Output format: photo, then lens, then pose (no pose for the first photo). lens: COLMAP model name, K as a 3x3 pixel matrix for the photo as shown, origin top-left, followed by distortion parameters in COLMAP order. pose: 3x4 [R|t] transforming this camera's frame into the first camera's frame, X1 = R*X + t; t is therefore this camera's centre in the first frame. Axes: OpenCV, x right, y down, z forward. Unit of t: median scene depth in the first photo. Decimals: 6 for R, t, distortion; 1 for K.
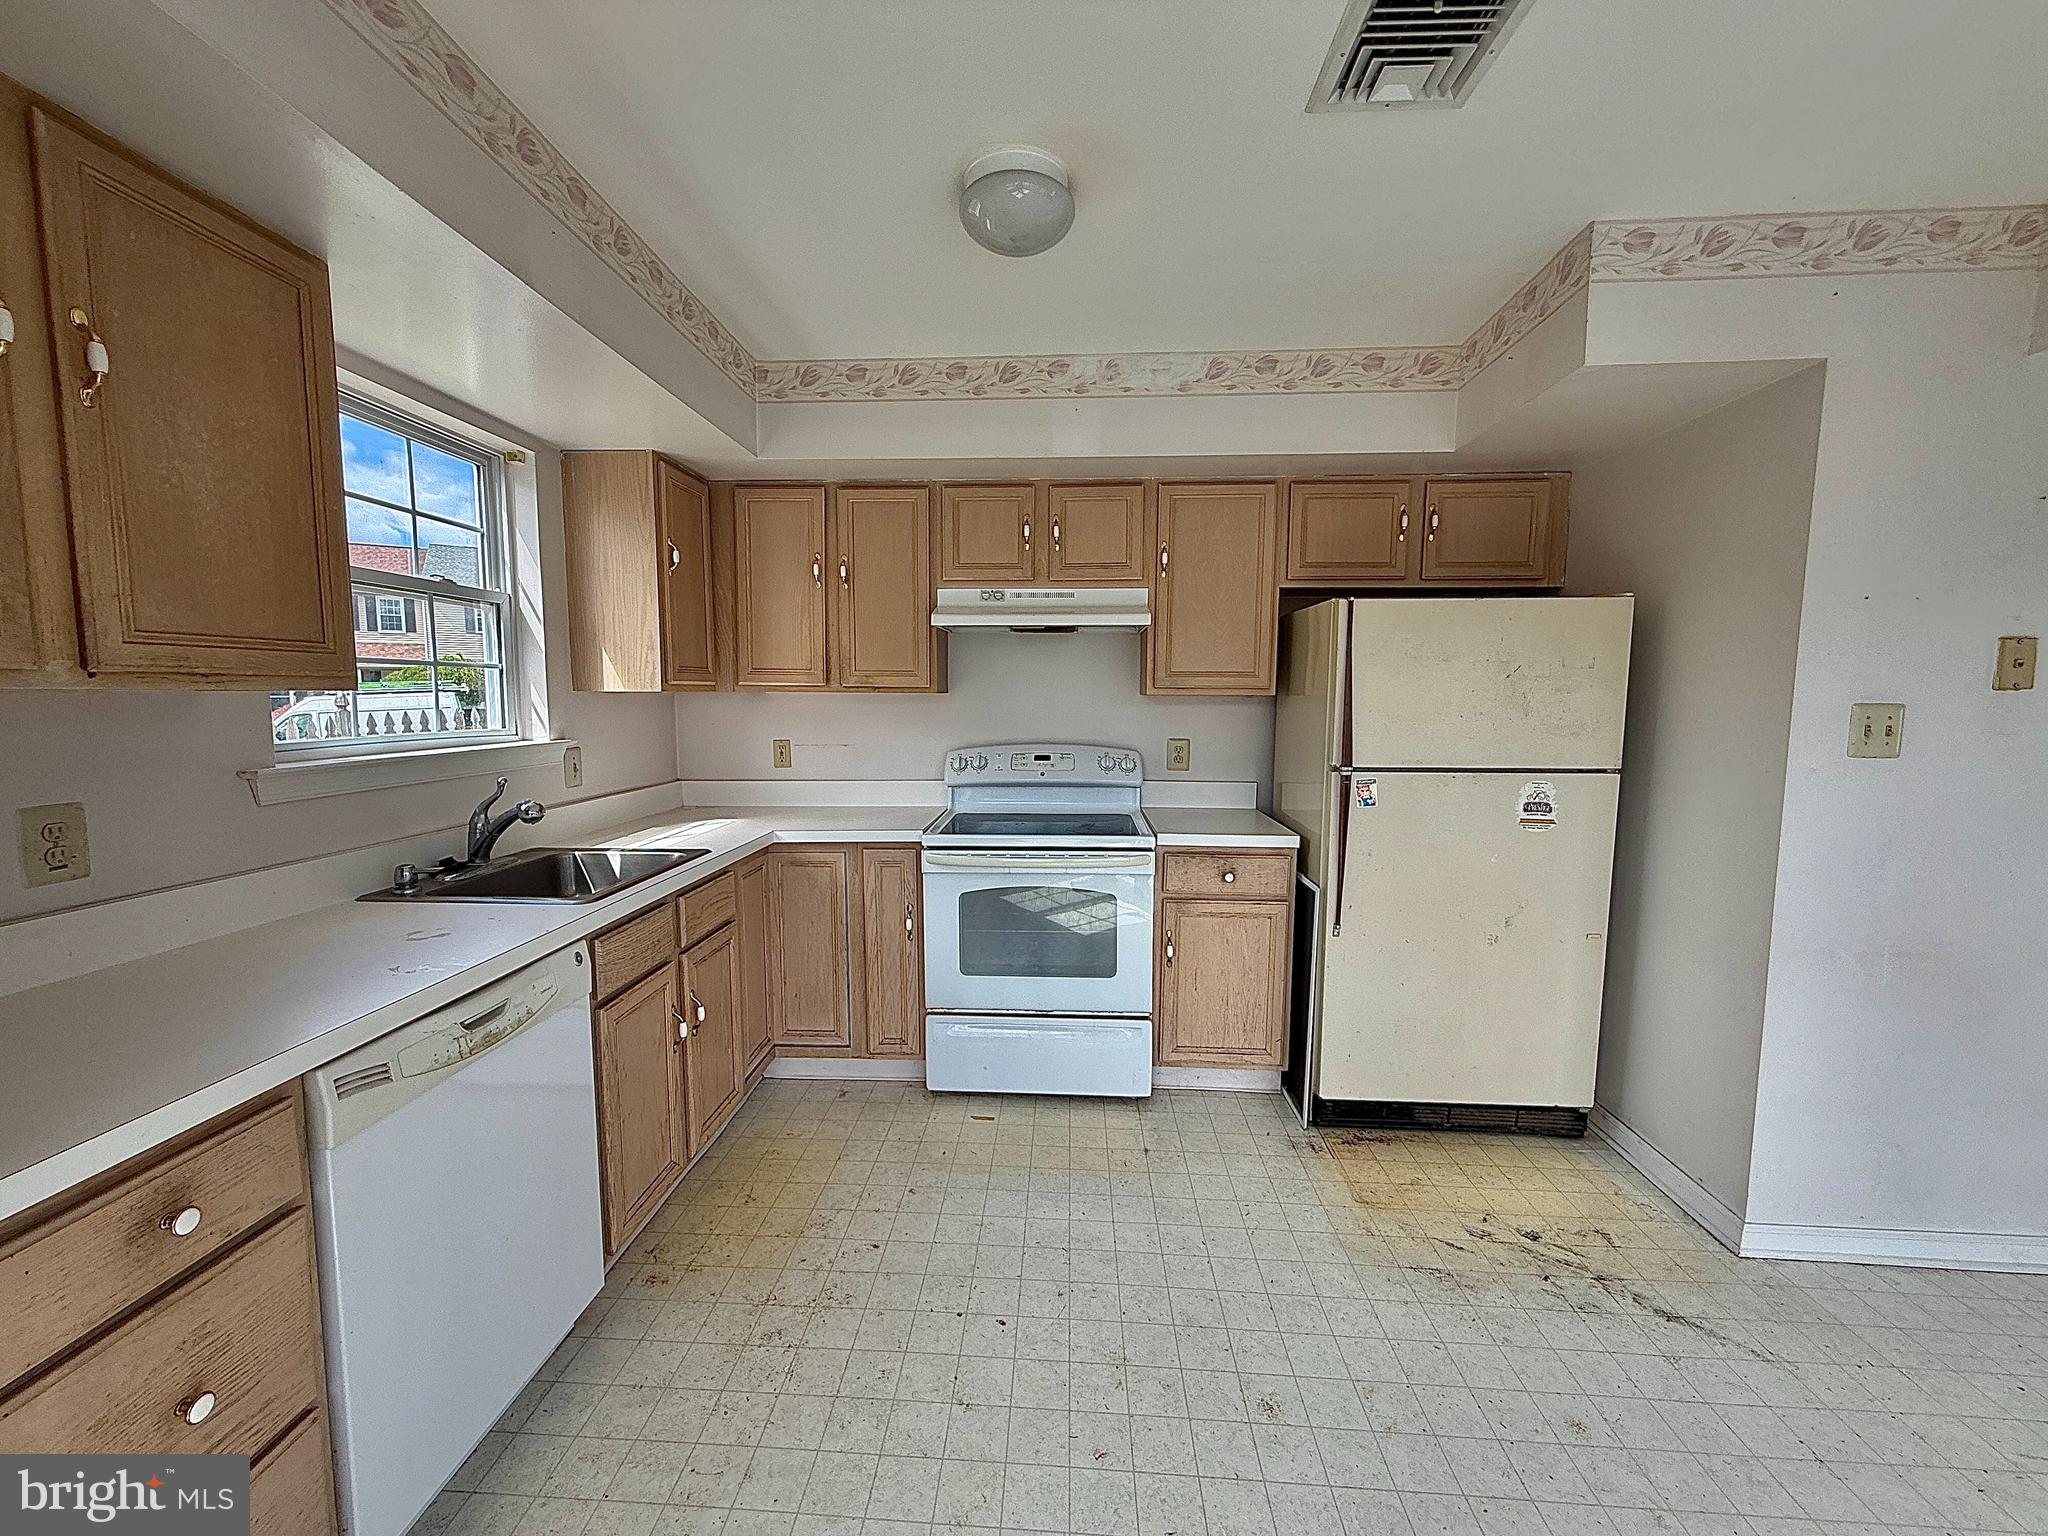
lens RADIAL K [[814.0, 0, 1025.1], [0, 814.0, 767.4], [0, 0, 1]] dist [-0.000562, 0.000110]
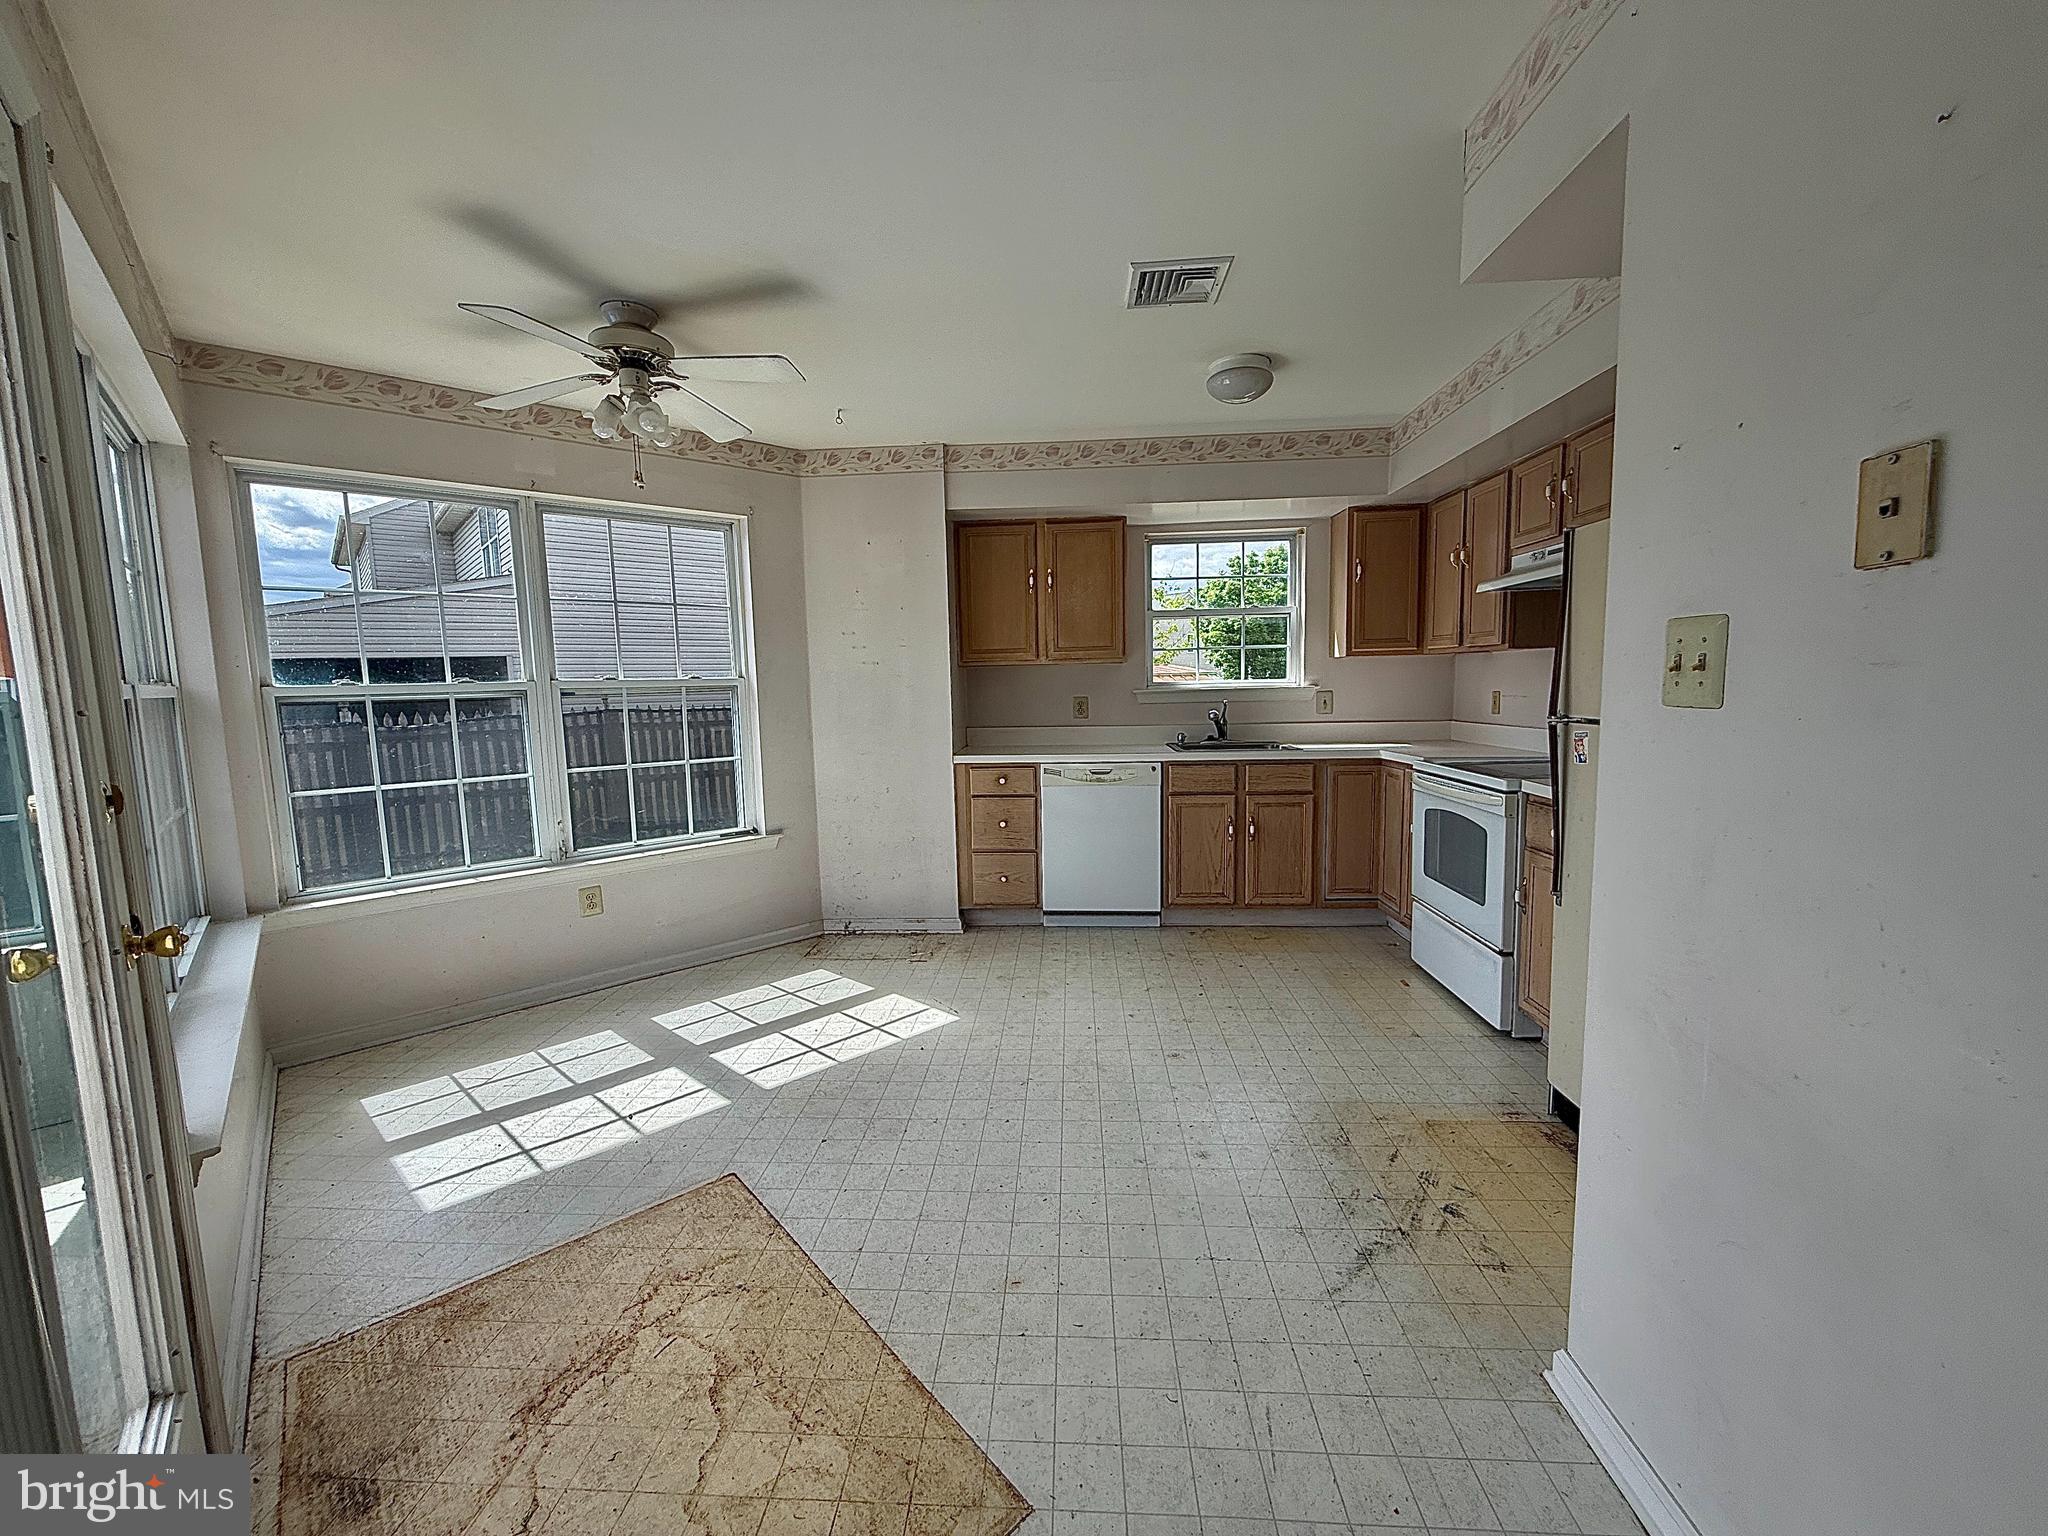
lens RADIAL K [[814.0, 0, 1025.3], [0, 814.0, 766.9], [0, 0, 1]] dist [-0.000562, 0.000110]
pose [[0.003745, 0.102649, -0.994711, 1.290100], [-0.067694, 0.992462, 0.102162, 0.002878], [0.997699, 0.066953, 0.010665, 0.397173]]
